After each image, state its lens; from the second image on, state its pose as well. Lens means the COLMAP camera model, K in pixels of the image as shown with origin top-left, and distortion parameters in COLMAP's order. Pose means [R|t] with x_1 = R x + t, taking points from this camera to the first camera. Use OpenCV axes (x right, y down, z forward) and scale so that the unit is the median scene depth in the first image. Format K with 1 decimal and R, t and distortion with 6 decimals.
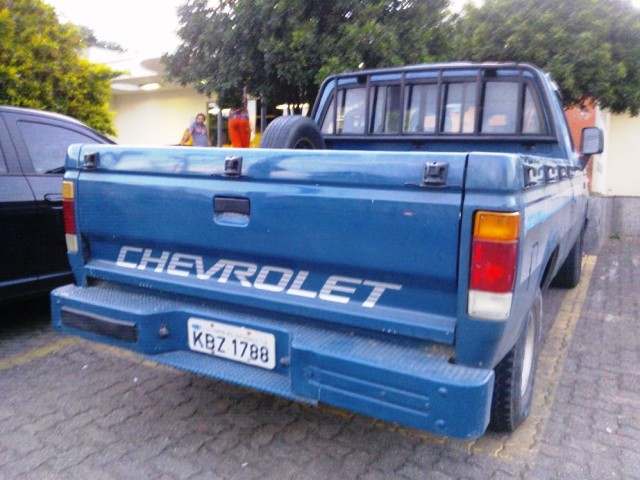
lens RADIAL K [[539.9, 0, 320.0], [0, 539.9, 240.0], [0, 0, 1]] dist [-0.067783, 0.002746]
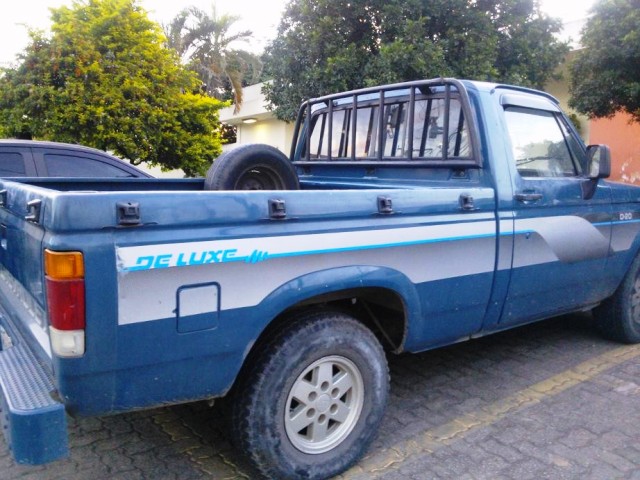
lens RADIAL K [[539.9, 0, 320.0], [0, 539.9, 240.0], [0, 0, 1]] dist [-0.067783, 0.002746]
pose [[0.918082, 0.042585, -0.394097, 0.441045], [-0.056965, 0.998067, -0.024857, -0.025992], [0.392276, 0.045271, 0.918733, 0.099744]]
